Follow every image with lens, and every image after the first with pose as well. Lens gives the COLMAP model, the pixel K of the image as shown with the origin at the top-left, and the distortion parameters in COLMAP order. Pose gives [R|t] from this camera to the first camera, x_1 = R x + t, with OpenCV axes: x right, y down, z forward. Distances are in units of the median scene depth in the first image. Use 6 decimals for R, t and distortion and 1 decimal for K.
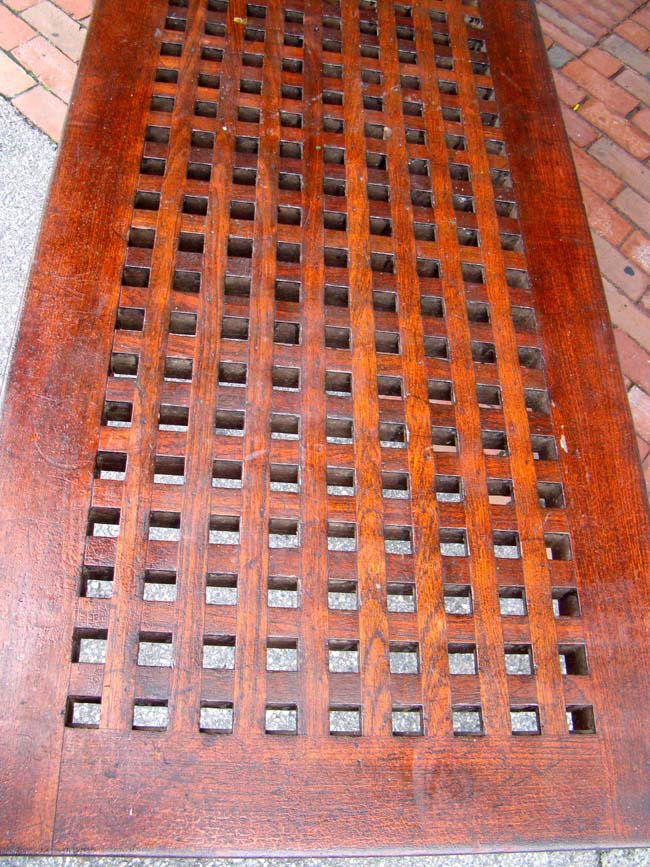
lens RADIAL K [[803.3, 0, 325.0], [0, 803.3, 433.5], [0, 0, 1]] dist [-0.175224, 0.120174]
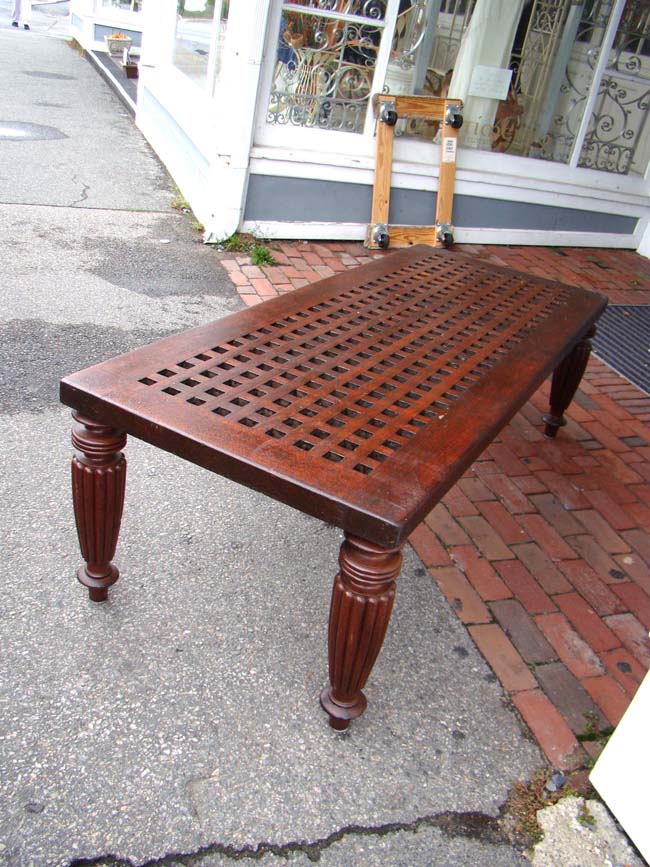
lens RADIAL K [[803.3, 0, 325.0], [0, 803.3, 433.5], [0, 0, 1]] dist [-0.175224, 0.120174]
pose [[0.874872, 0.184871, -0.447685, 0.723615], [-0.428506, 0.726299, -0.537468, 0.910102], [0.225791, 0.662052, 0.714637, -0.247267]]
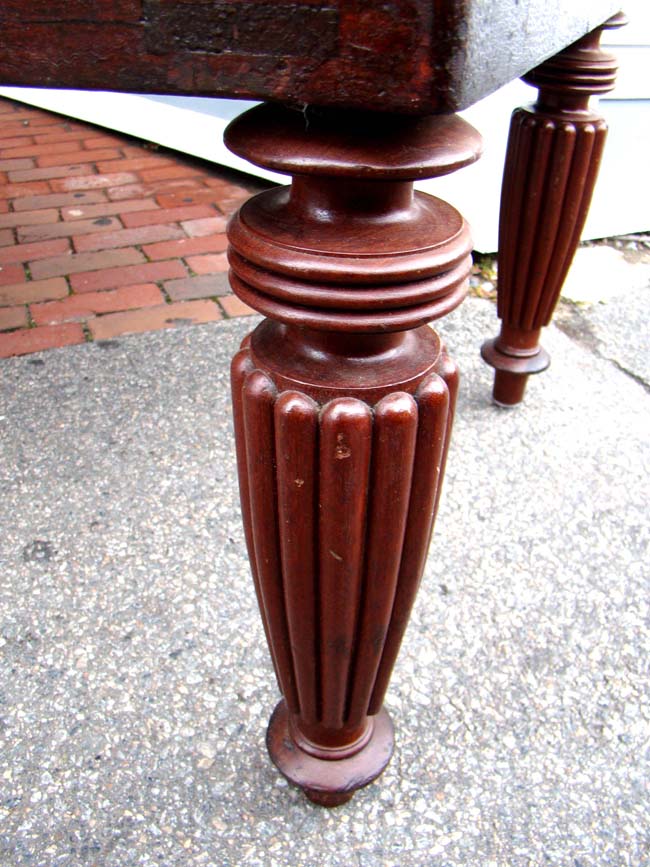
lens RADIAL K [[803.3, 0, 325.0], [0, 803.3, 433.5], [0, 0, 1]] dist [-0.175224, 0.120174]
pose [[0.413408, -0.645044, 0.642660, -0.529720], [0.836053, 0.548501, 0.012722, 0.345242], [-0.360706, 0.532038, 0.766046, 0.480288]]
